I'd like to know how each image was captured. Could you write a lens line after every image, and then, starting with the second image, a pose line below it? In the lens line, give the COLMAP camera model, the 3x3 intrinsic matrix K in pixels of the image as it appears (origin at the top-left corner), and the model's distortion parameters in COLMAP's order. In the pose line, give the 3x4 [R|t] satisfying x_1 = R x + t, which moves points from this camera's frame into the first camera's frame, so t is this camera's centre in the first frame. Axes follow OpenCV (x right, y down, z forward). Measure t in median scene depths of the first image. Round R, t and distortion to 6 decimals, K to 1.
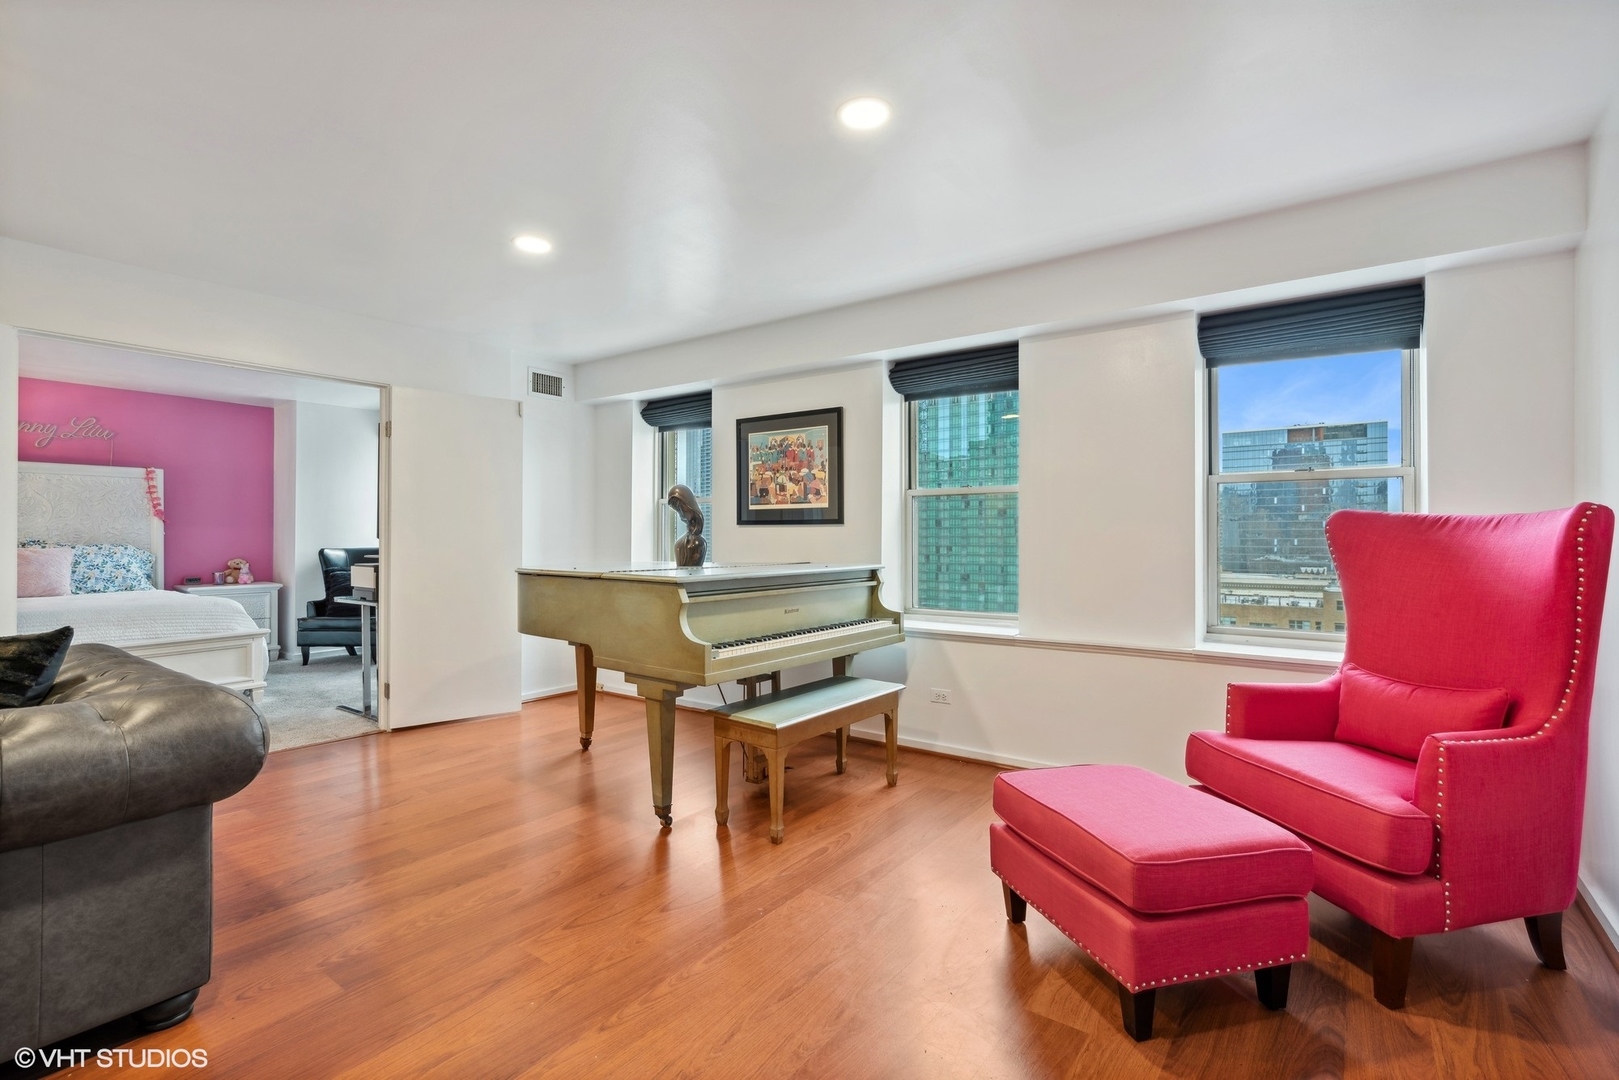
lens RADIAL K [[748.7, 0, 815.7], [0, 748.7, 537.5], [0, 0, 1]] dist [0.001377, 0.000504]
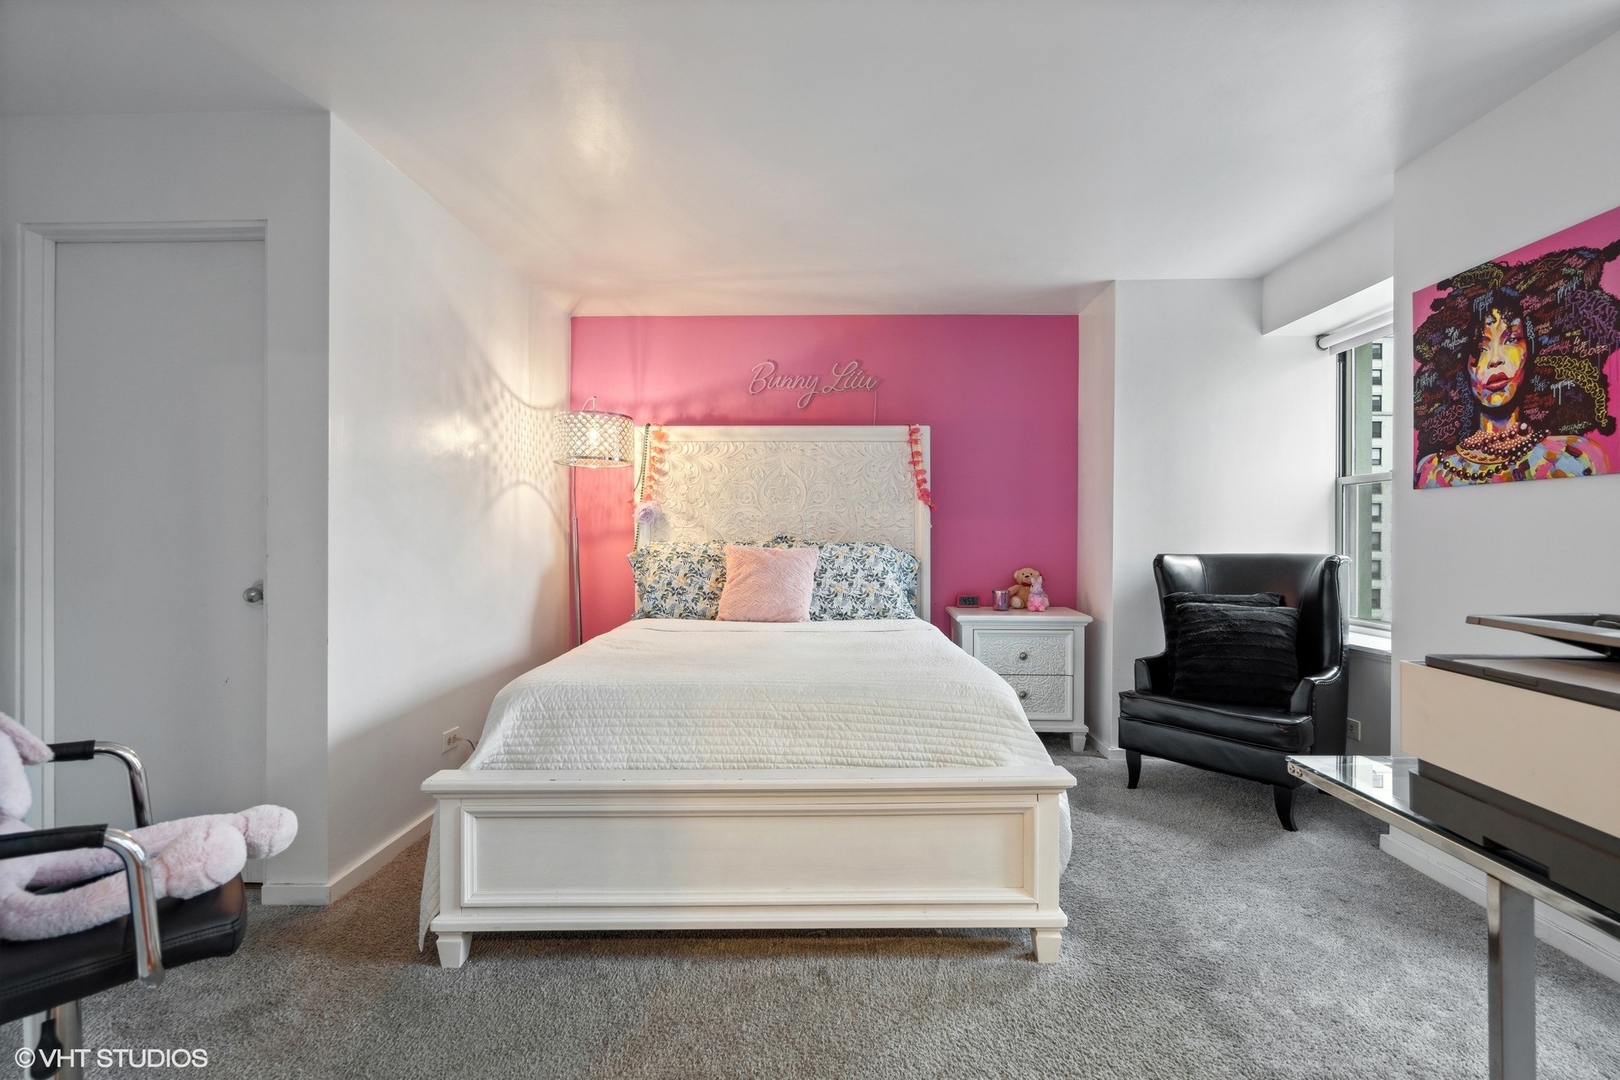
lens RADIAL K [[749.2, 0, 805.4], [0, 749.2, 536.7], [0, 0, 1]] dist [0.001377, 0.000504]
pose [[0.567254, 0.003550, -0.823535, -0.392665], [-0.002099, 0.999994, 0.002864, 0.001829], [0.823540, 0.000104, 0.567258, 0.533990]]
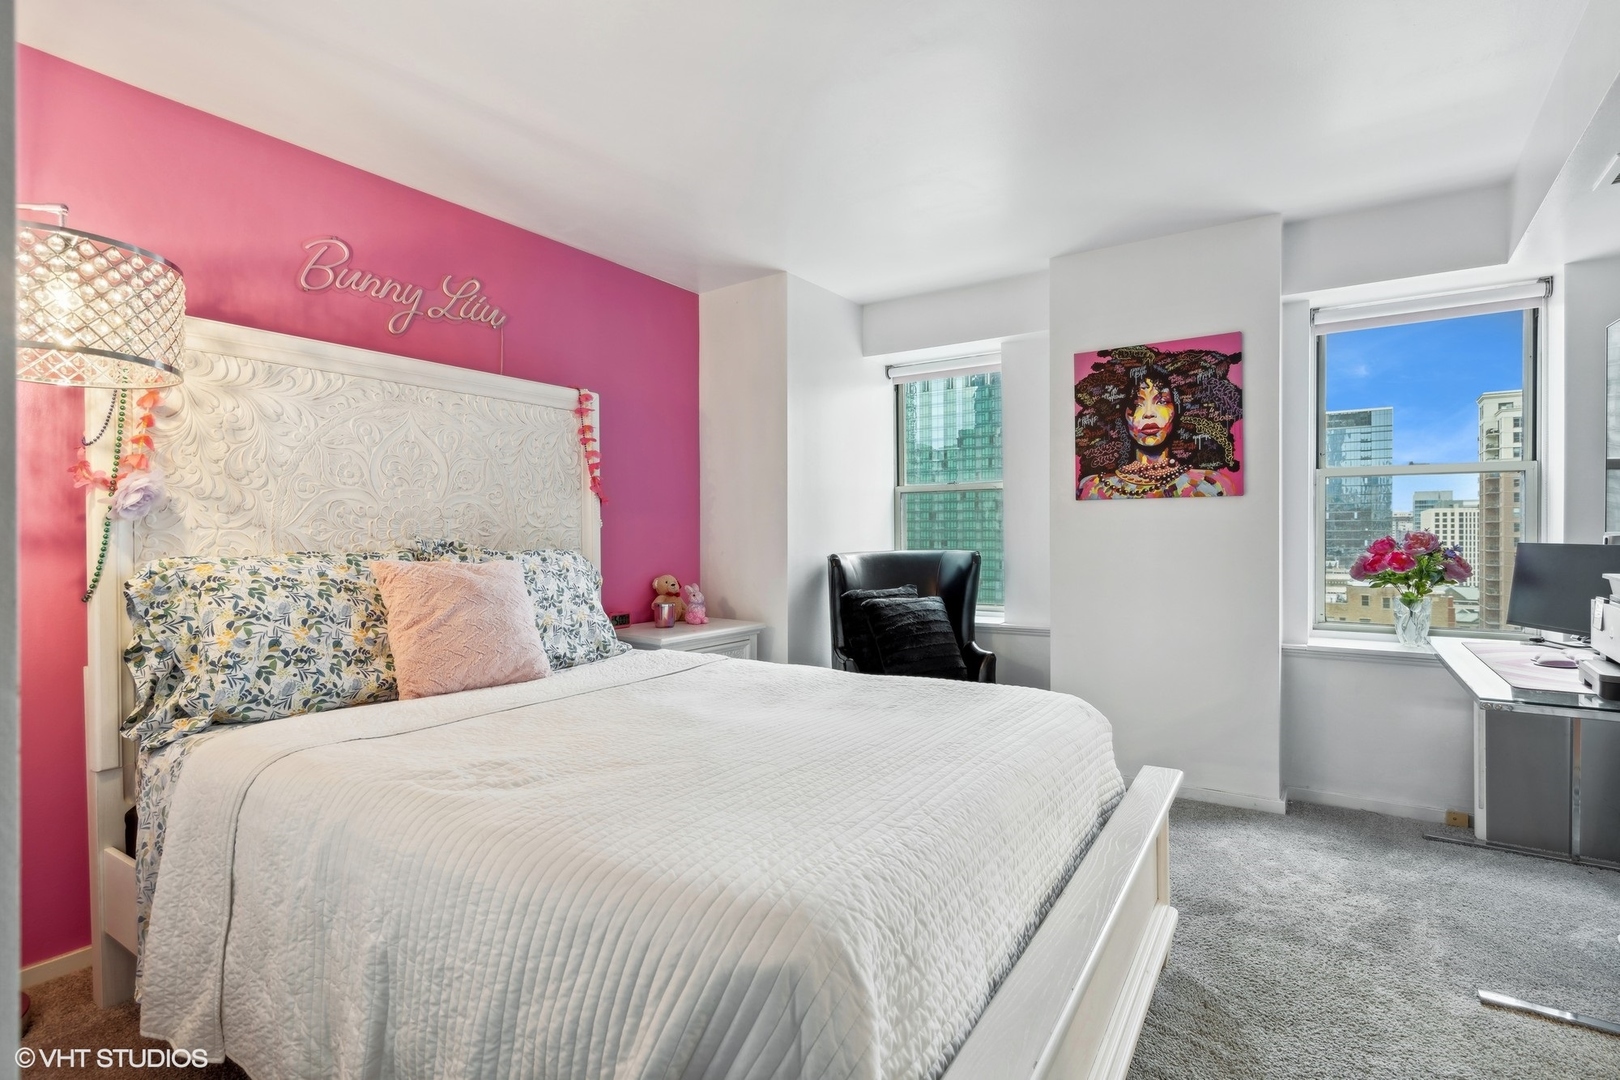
lens RADIAL K [[780.9, 0, 803.2], [0, 780.9, 537.5], [0, 0, 1]] dist [0.002810, 0.001090]
pose [[0.999493, -0.005304, 0.031408, -0.731319], [0.005089, 0.999963, 0.006909, -0.000897], [-0.031444, -0.006746, 0.999483, 0.476539]]
